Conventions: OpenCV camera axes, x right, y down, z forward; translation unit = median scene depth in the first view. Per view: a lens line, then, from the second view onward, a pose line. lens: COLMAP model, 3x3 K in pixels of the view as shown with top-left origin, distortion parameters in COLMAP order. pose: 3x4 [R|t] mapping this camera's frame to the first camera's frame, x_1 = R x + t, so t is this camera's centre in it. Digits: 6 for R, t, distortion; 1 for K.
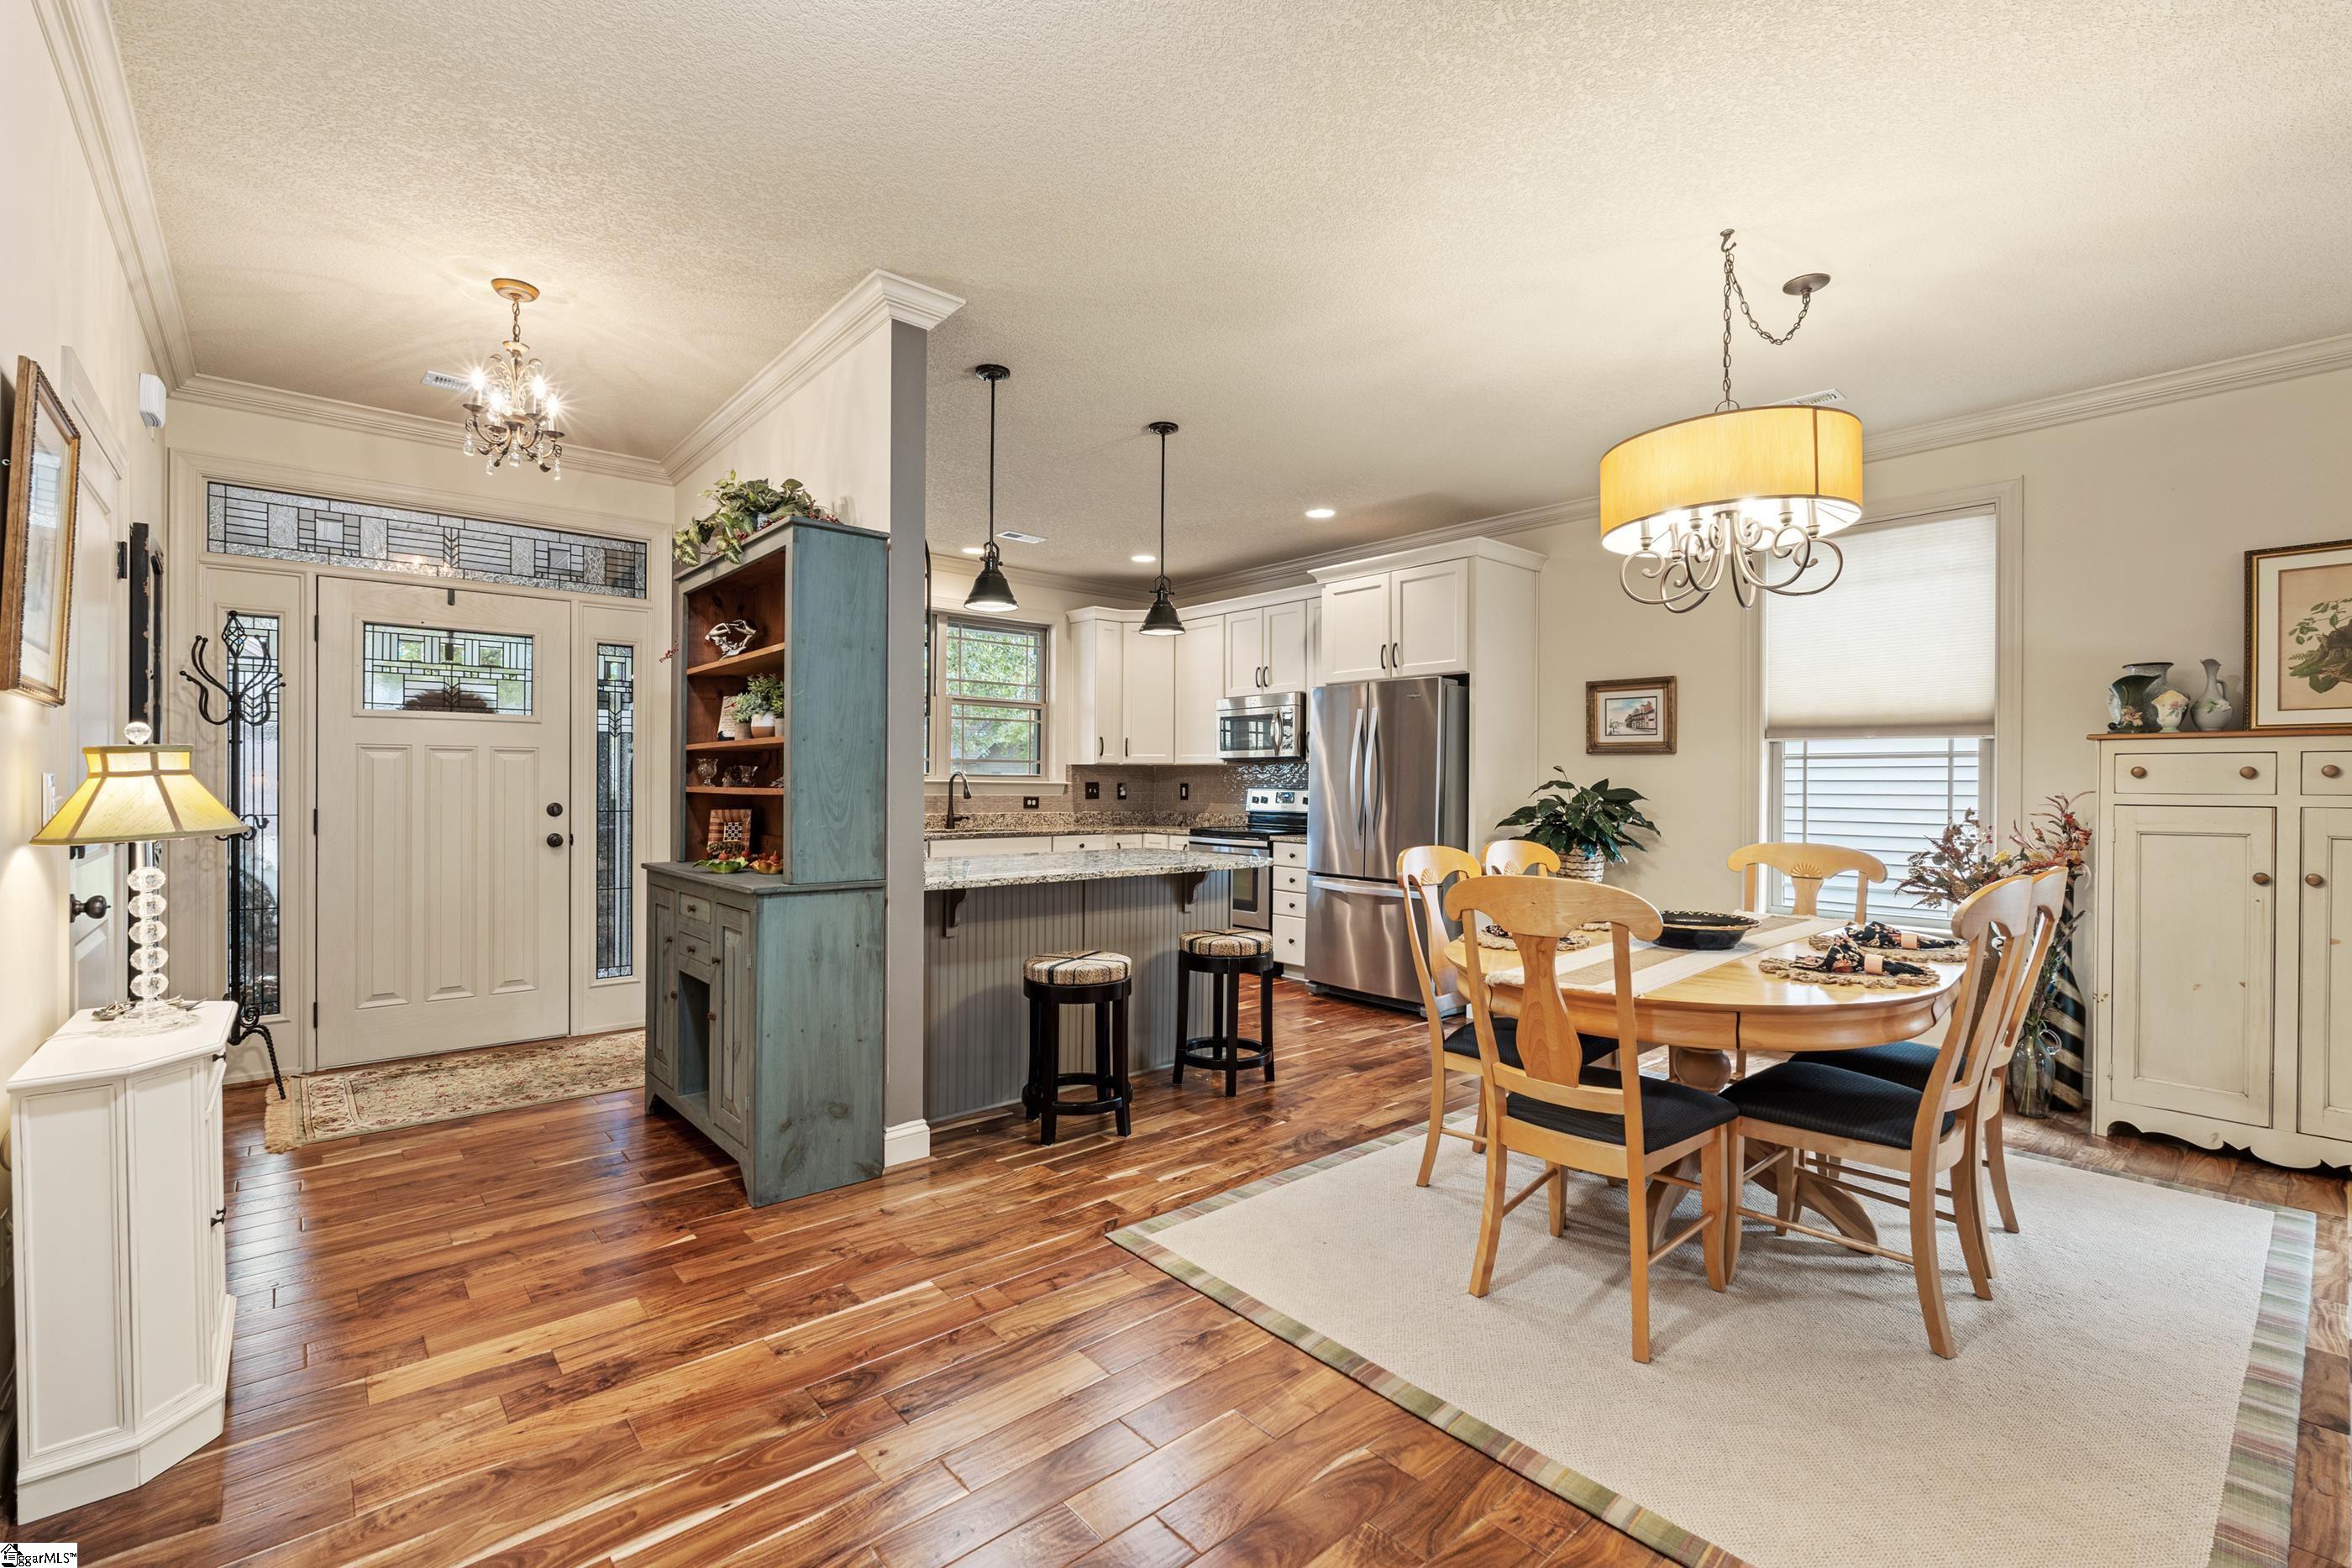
lens RADIAL K [[1031.6, 0, 1167.9], [0, 1031.6, 780.8], [0, 0, 1]] dist [-0.005345, -0.000973]
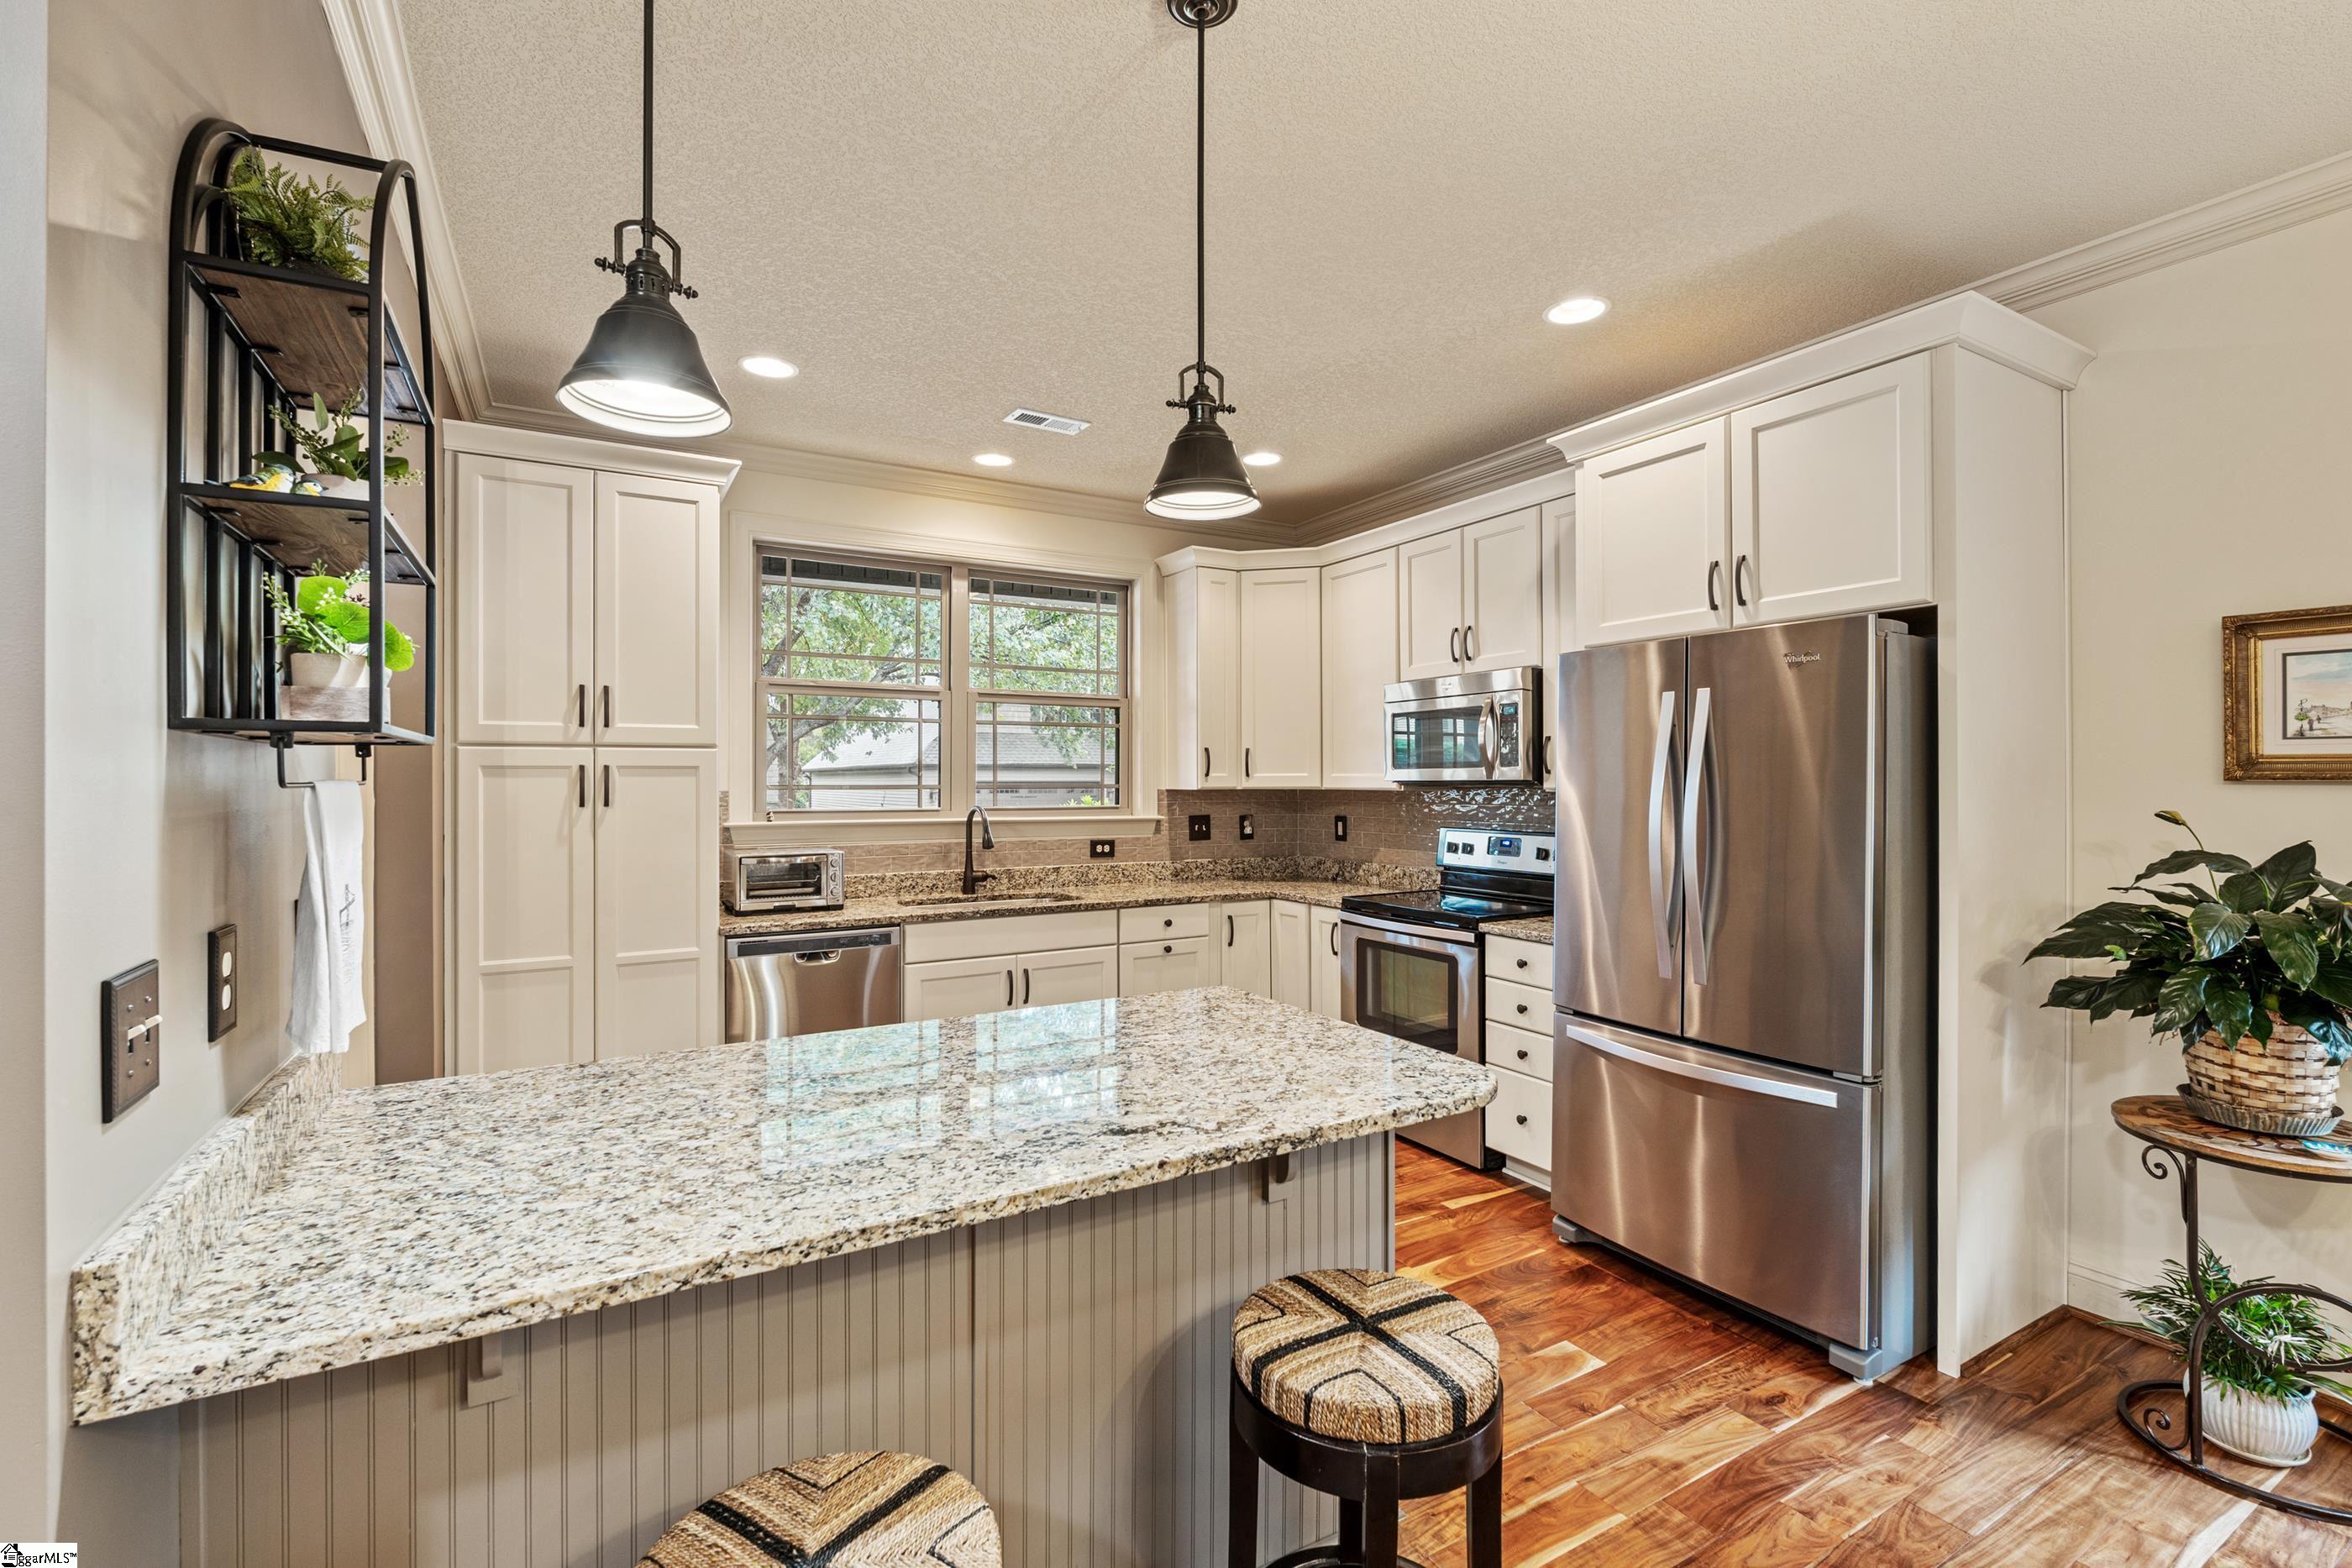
lens RADIAL K [[1031.6, 0, 1165.7], [0, 1031.6, 779.1], [0, 0, 1]] dist [-0.005345, -0.000973]
pose [[0.982079, -0.009126, -0.188249, 0.035880], [0.009076, 0.999958, -0.001128, -0.024860], [0.188252, -0.000601, 0.982121, 0.396843]]
